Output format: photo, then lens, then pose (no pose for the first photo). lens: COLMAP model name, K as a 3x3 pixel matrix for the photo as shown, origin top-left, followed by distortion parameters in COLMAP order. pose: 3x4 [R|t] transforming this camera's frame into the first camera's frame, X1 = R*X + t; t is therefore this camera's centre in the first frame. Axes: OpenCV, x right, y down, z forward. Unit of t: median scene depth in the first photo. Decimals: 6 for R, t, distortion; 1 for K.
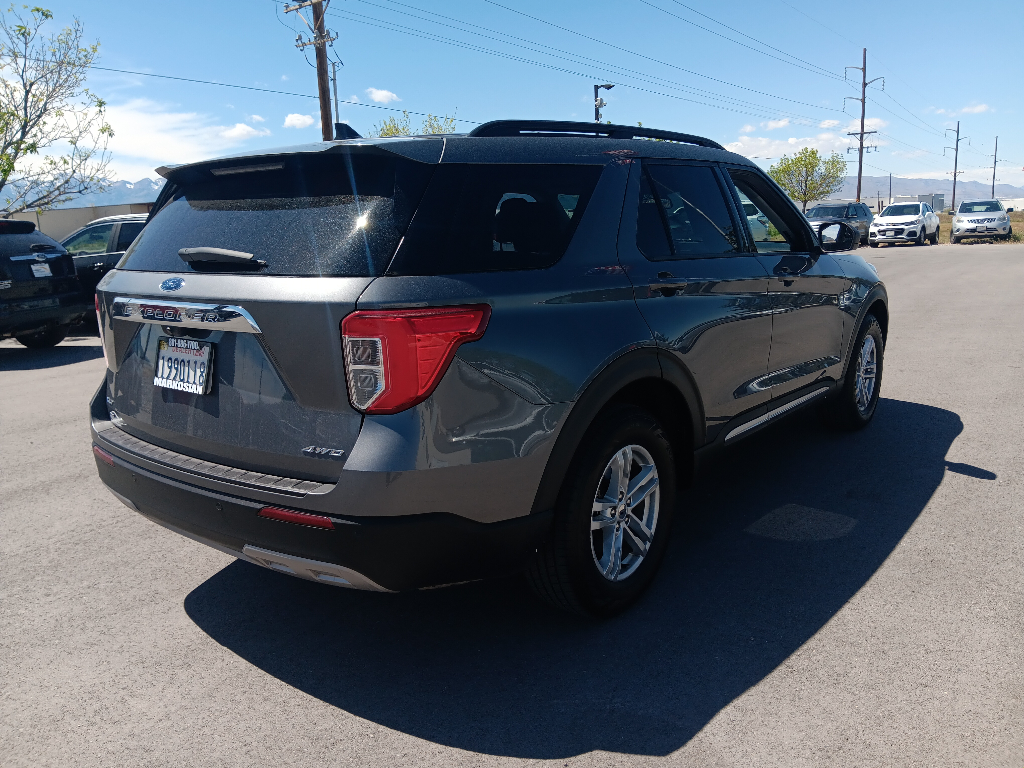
lens RADIAL K [[806.6, 0, 512.0], [0, 806.6, 384.0], [0, 0, 1]] dist [0.040513, -0.004170]
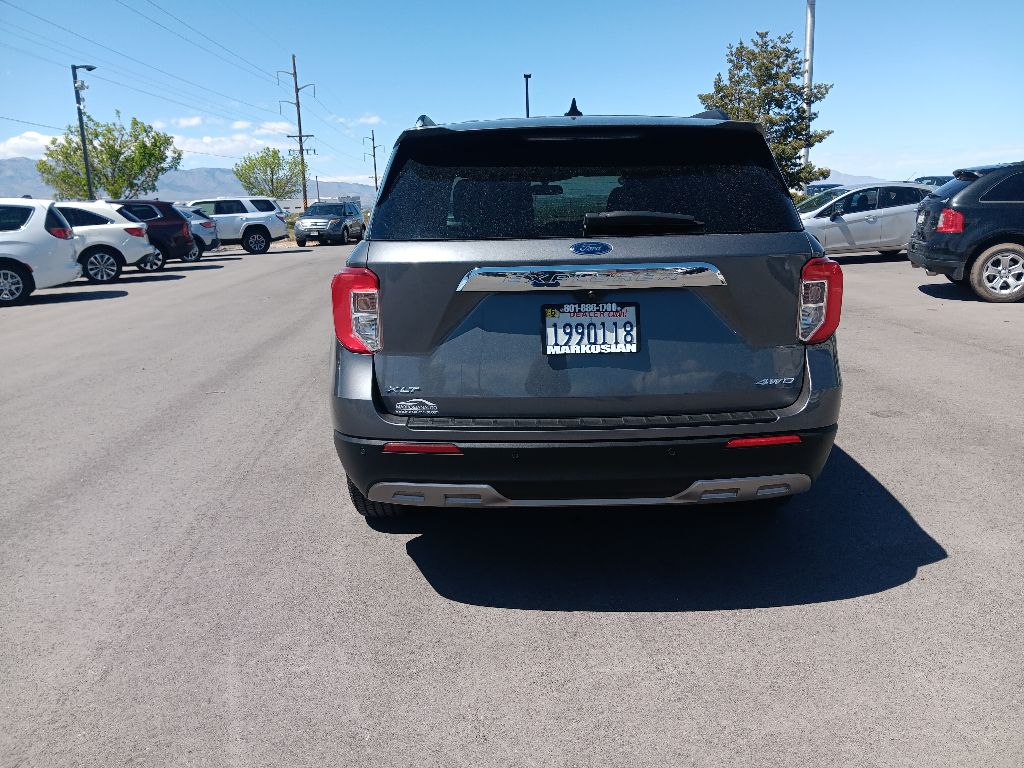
lens RADIAL K [[839.0, 0, 512.0], [0, 839.0, 384.0], [0, 0, 1]] dist [-0.034789, -0.004304]
pose [[0.782837, -0.123086, 0.609931, -1.090443], [0.126731, 0.991233, 0.037376, -0.006180], [-0.609184, 0.048038, 0.791573, 0.232996]]
